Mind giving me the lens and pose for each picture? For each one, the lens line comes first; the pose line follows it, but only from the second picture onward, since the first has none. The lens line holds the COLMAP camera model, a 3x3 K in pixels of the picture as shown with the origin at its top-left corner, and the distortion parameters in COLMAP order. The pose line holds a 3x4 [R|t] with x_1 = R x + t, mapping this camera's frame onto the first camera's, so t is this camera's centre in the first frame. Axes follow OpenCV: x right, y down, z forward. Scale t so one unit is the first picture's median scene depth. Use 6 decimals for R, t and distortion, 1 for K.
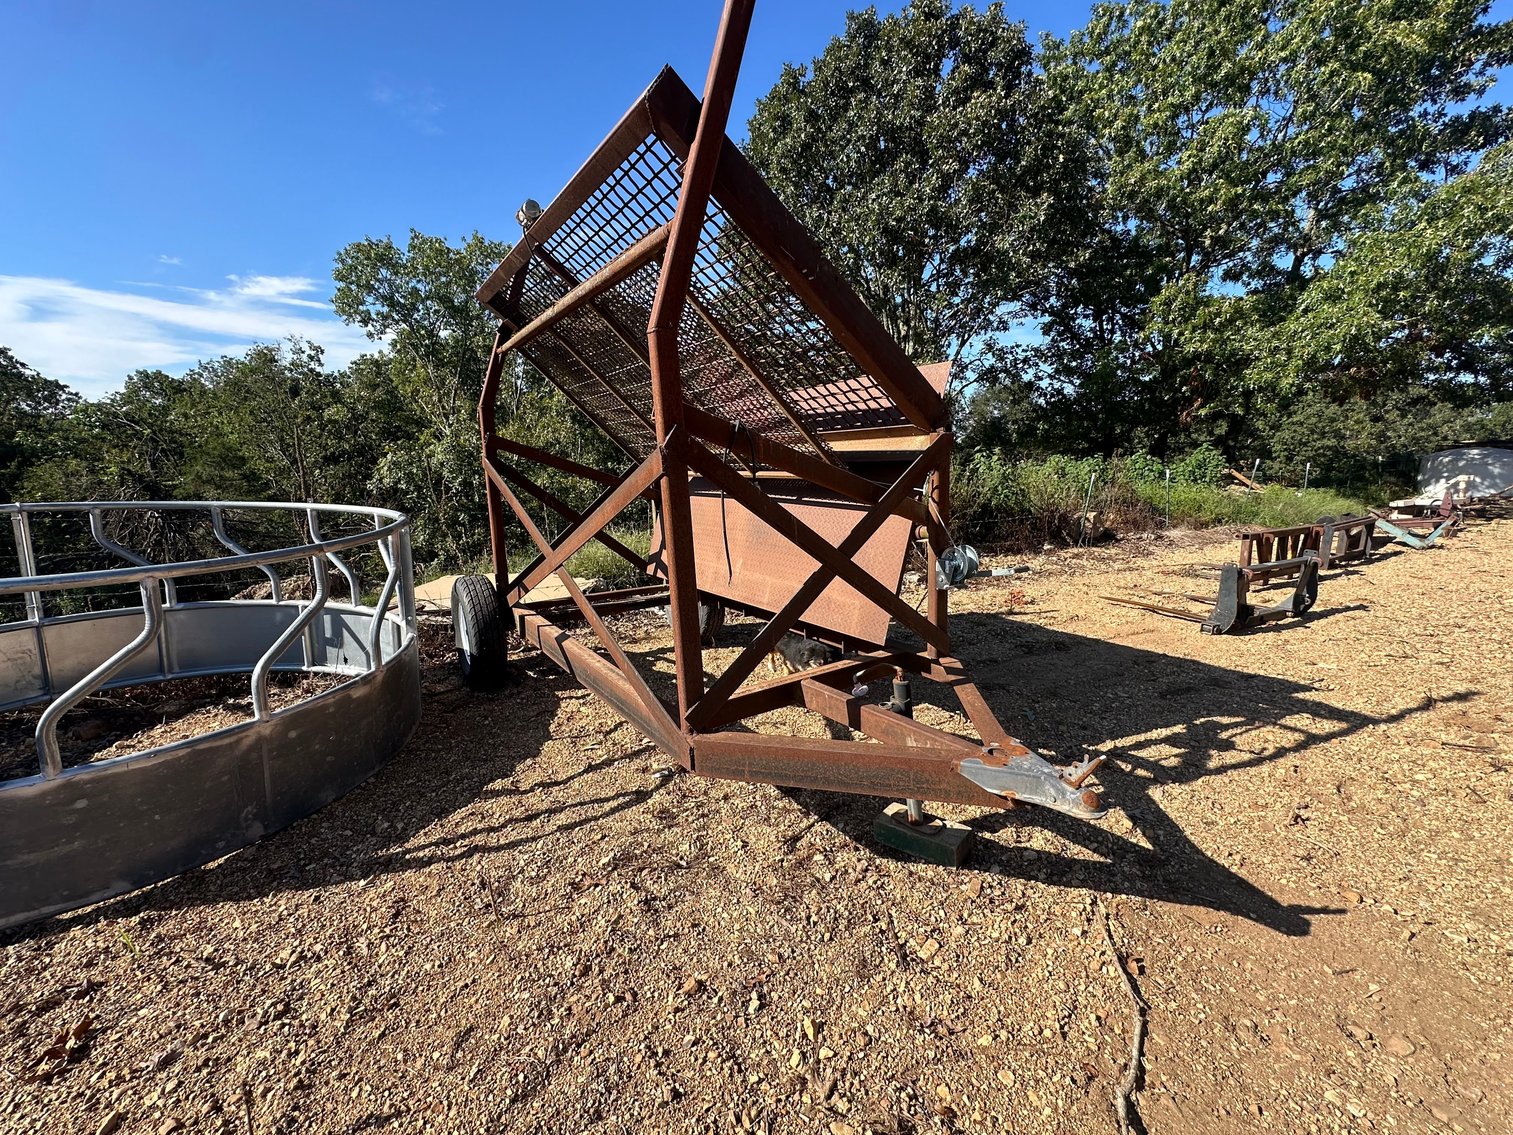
lens RADIAL K [[643.8, 0, 756.5], [0, 643.8, 567.5], [0, 0, 1]] dist [0.000148, 0.000275]
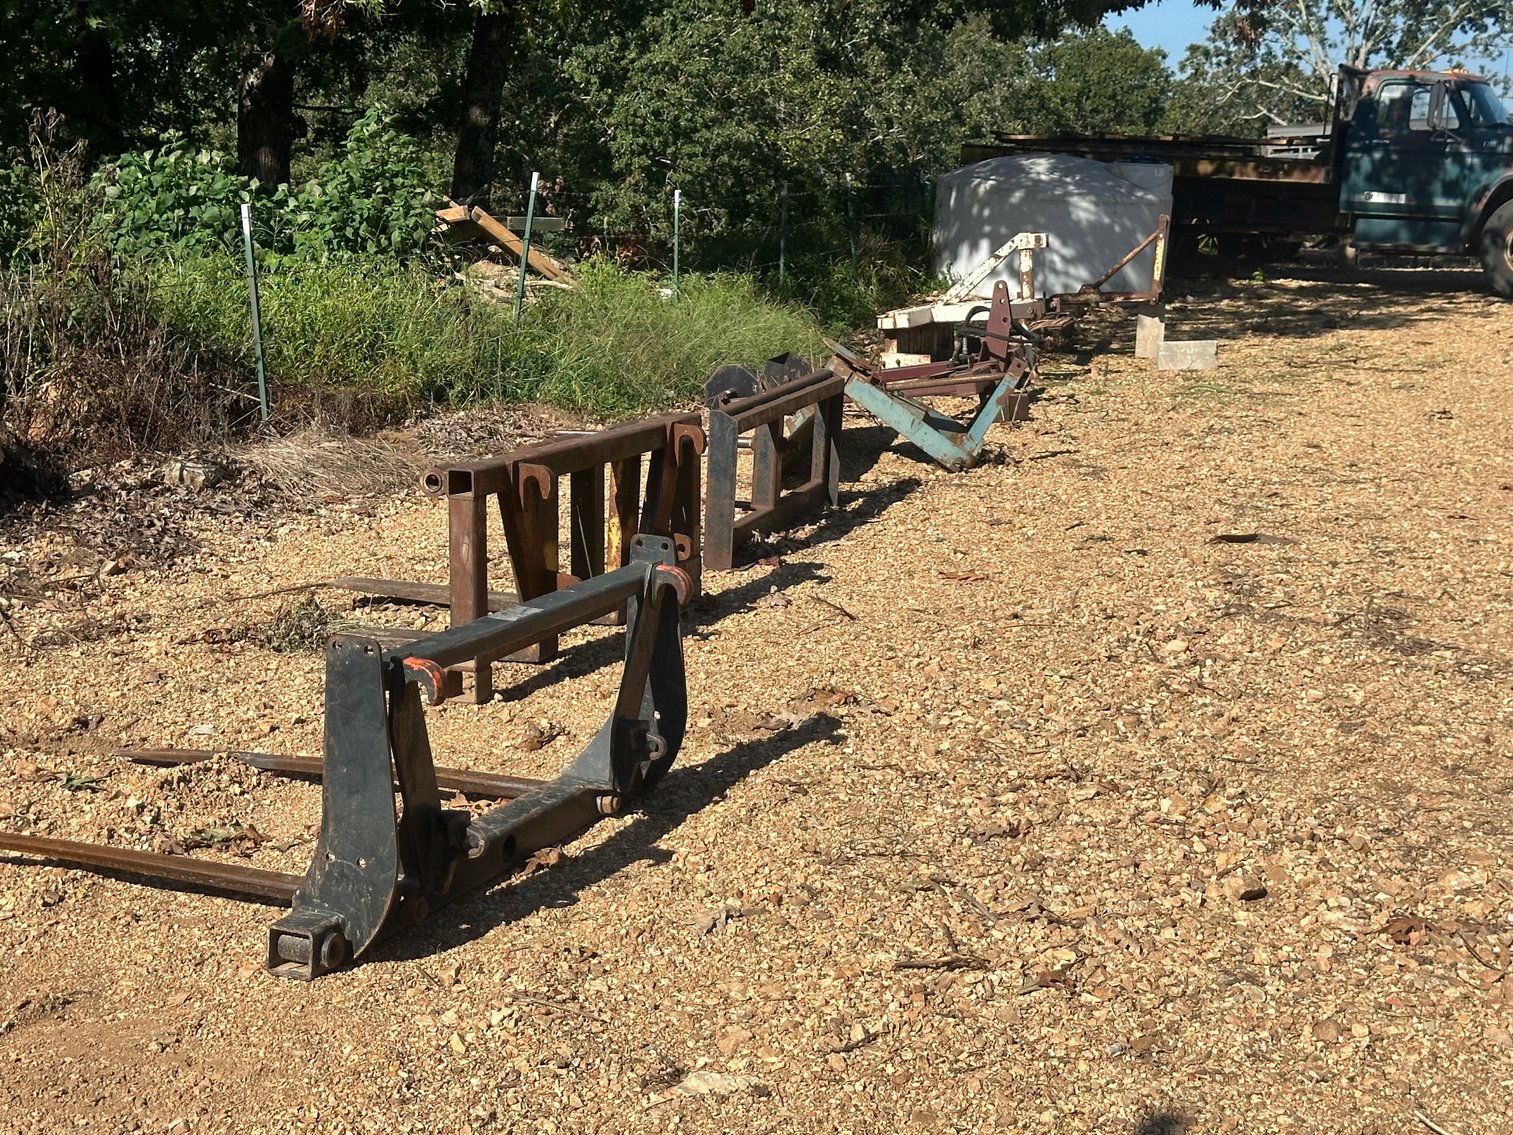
lens RADIAL K [[2472.3, 0, 756.5], [0, 2472.3, 567.5], [0, 0, 1]] dist [0.136881, -0.007912]
pose [[0.749905, -0.083944, 0.656198, 0.147044], [0.086396, 0.995849, 0.028660, -0.021457], [-0.655879, 0.035201, 0.754044, 0.141158]]
